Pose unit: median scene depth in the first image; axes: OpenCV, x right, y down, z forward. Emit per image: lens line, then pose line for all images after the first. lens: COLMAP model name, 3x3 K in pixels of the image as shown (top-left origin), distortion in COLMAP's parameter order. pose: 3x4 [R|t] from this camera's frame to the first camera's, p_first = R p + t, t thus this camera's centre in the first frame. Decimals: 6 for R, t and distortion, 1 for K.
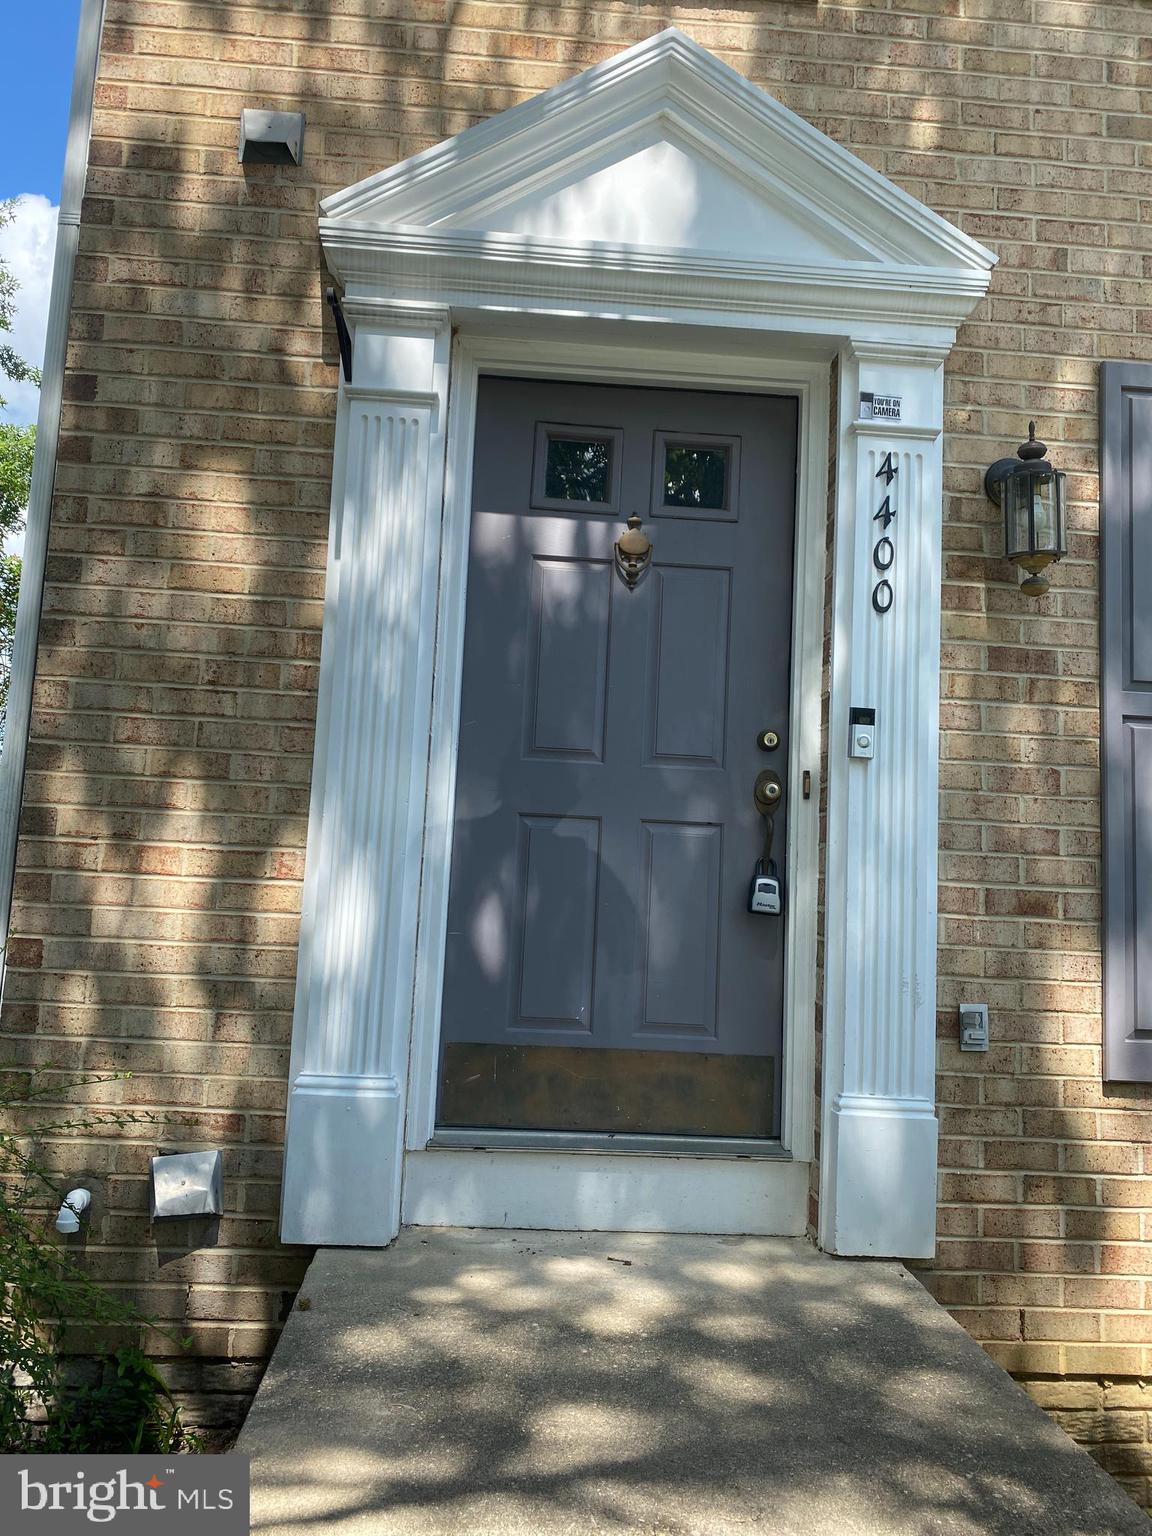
lens RADIAL K [[1165.9, 0, 574.1], [0, 1165.9, 741.9], [0, 0, 1]] dist [0.100816, -0.206784]
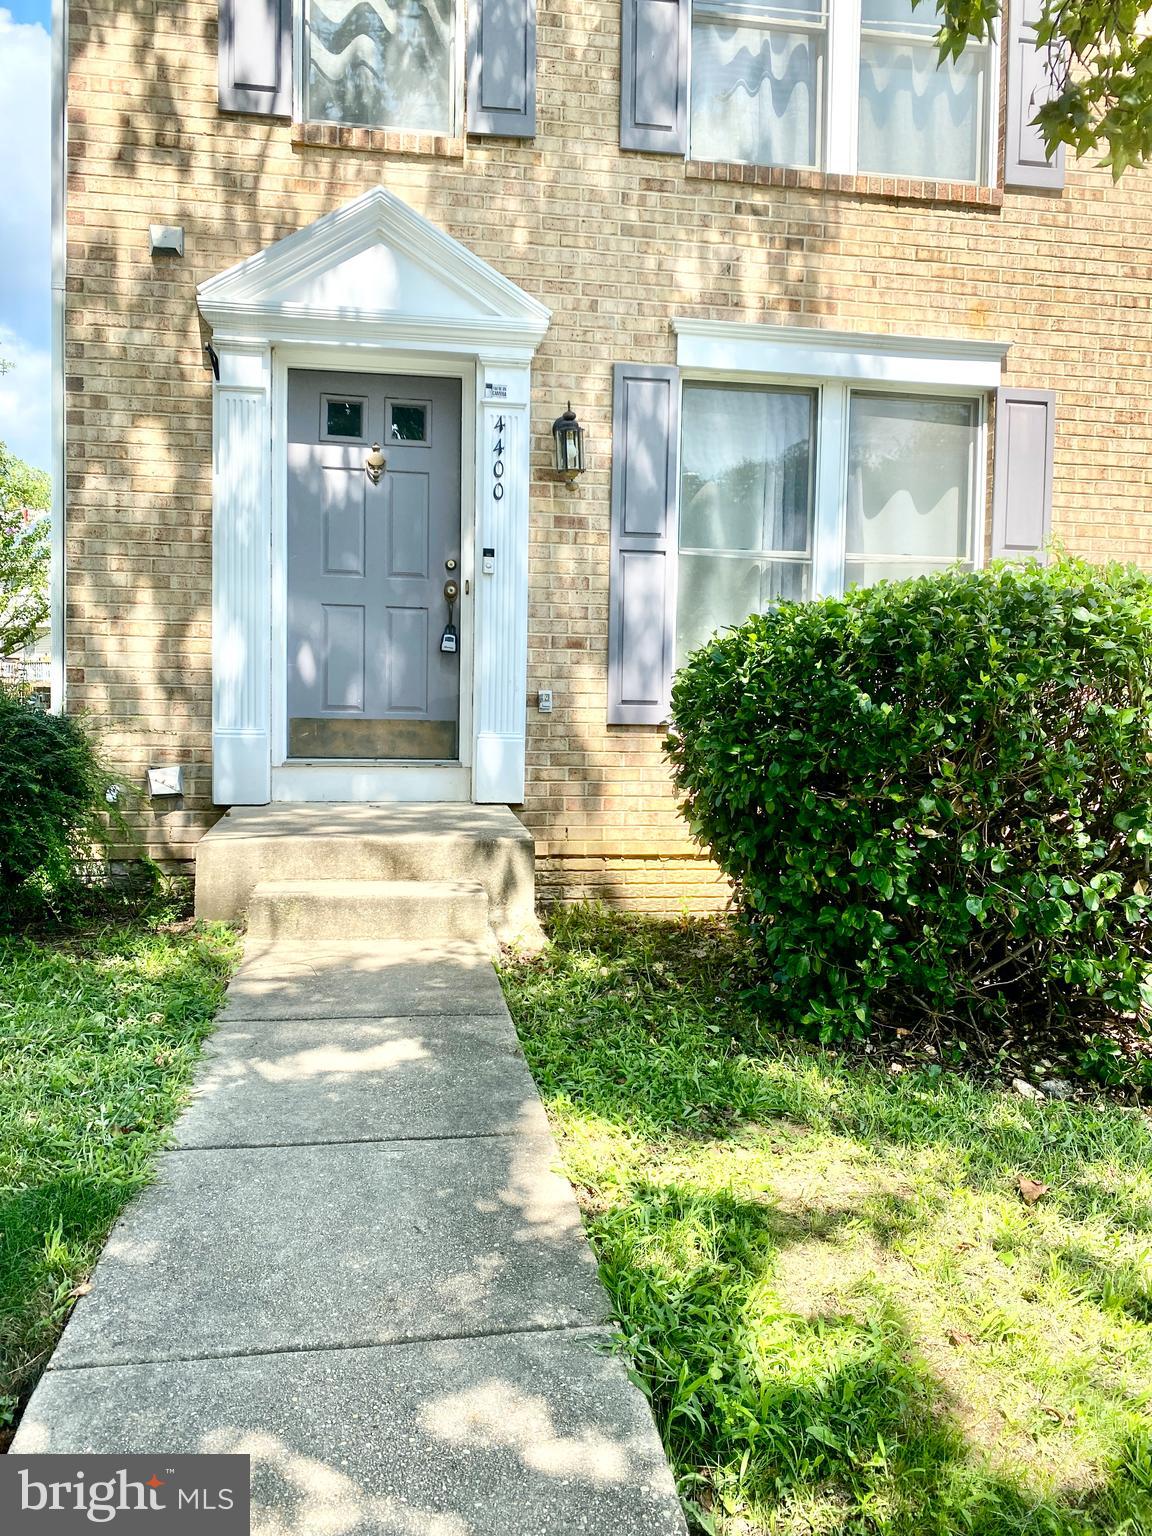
lens RADIAL K [[1165.9, 0, 574.1], [0, 1165.9, 741.9], [0, 0, 1]] dist [0.100816, -0.206784]
pose [[0.995392, -0.030685, 0.090850, 0.193841], [0.014612, 0.984891, 0.172560, -0.044957], [-0.094773, -0.170437, 0.980800, -1.035444]]
